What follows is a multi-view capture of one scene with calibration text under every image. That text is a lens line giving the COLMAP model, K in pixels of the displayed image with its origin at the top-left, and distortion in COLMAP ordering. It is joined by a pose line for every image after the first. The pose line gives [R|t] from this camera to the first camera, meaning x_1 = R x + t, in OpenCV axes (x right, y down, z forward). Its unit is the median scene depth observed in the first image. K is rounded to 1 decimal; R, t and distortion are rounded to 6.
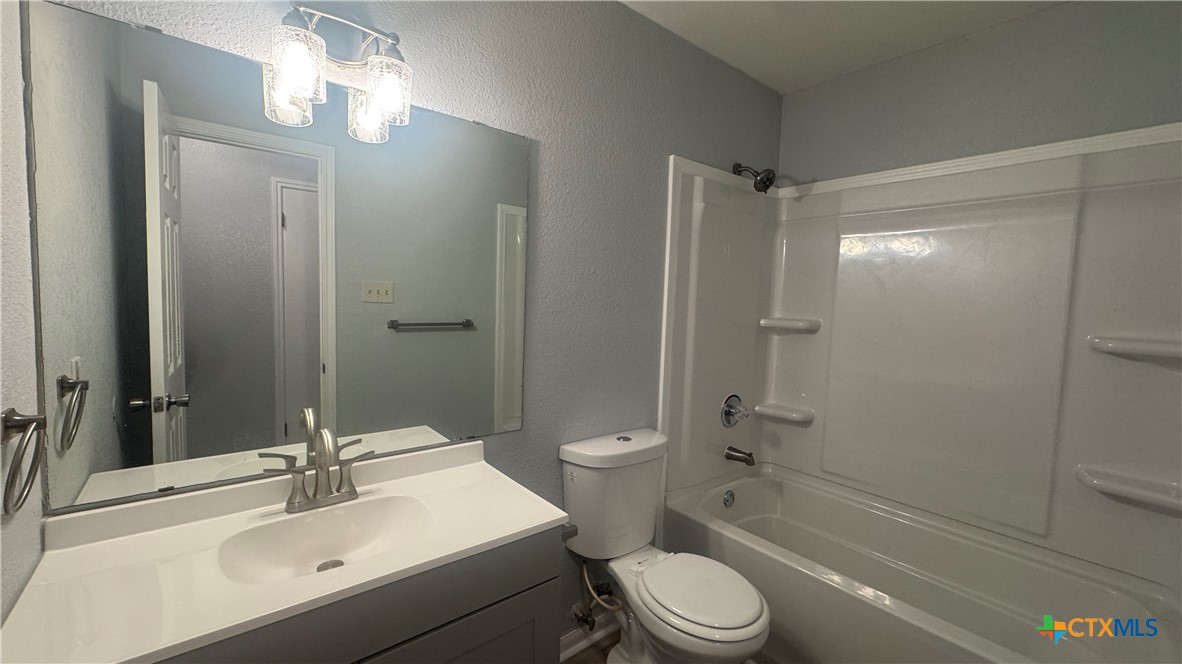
lens RADIAL K [[472.3, 0, 592.3], [0, 472.3, 331.2], [0, 0, 1]] dist [-0.003477, 0.000534]
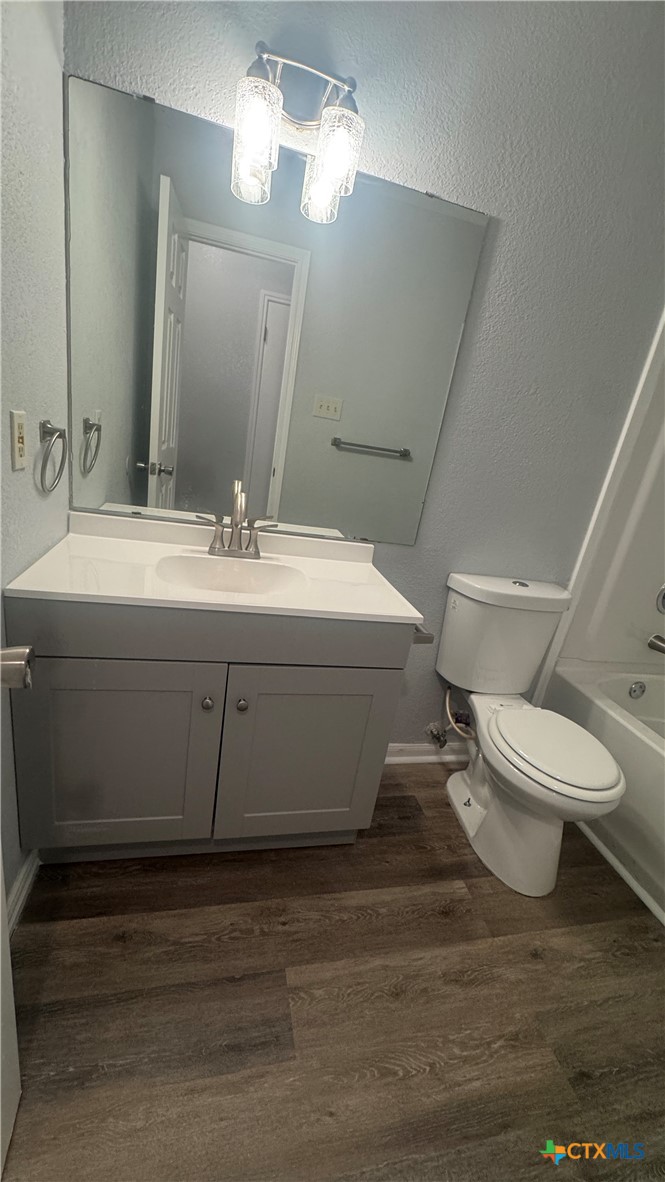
lens RADIAL K [[472.3, 0, 334.3], [0, 472.3, 592.7], [0, 0, 1]] dist [-0.003477, 0.000534]
pose [[0.889092, 0.251959, -0.382141, 0.105925], [-0.164024, 0.954796, 0.247912, 0.075442], [0.427330, -0.157737, 0.890229, 0.000548]]
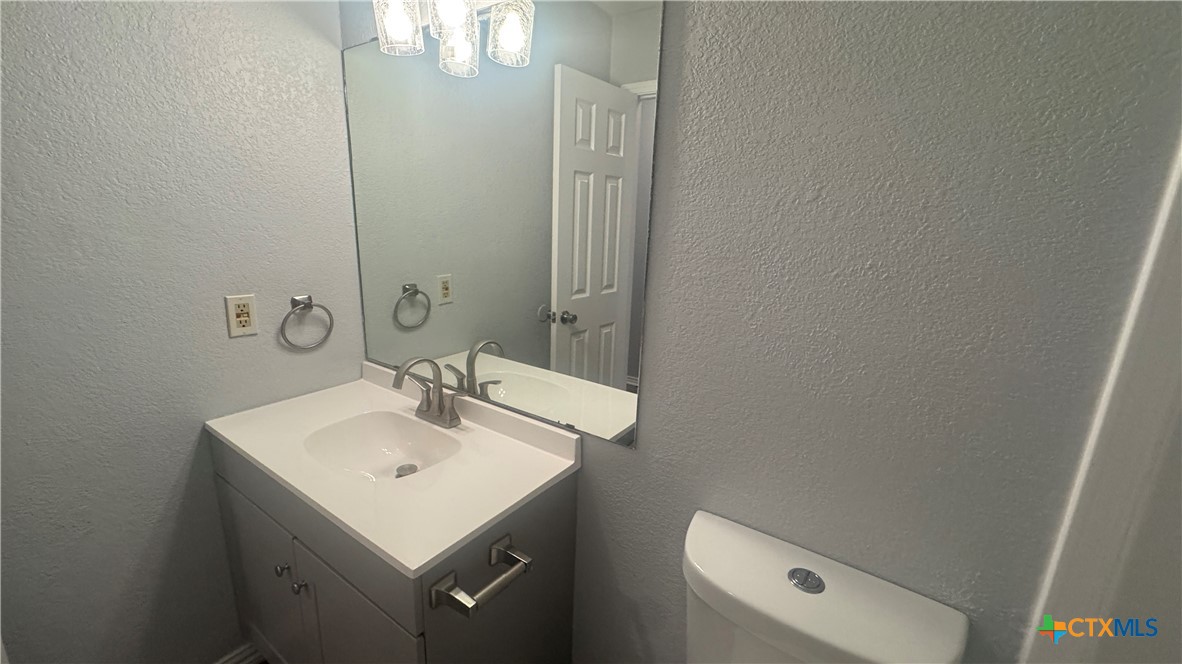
lens RADIAL K [[472.3, 0, 594.7], [0, 472.3, 329.6], [0, 0, 1]] dist [-0.003477, 0.000534]
pose [[0.277288, 0.202474, -0.939210, 0.398105], [-0.091986, 0.978647, 0.183818, -0.069744], [0.956373, 0.035424, 0.289992, 0.701369]]
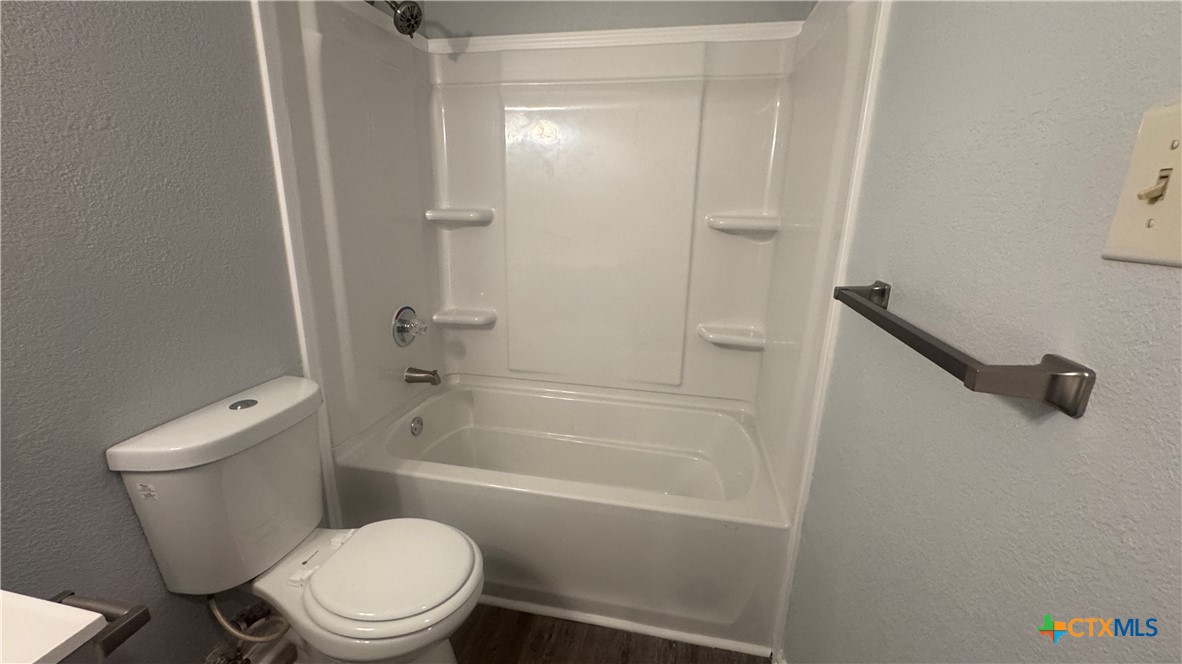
lens RADIAL K [[472.3, 0, 588.9], [0, 472.3, 329.9], [0, 0, 1]] dist [-0.003477, 0.000534]
pose [[0.783019, -0.180314, 0.595288, 0.075011], [0.049629, 0.972119, 0.229177, 0.002691], [-0.620015, -0.149906, 0.770136, 0.230212]]
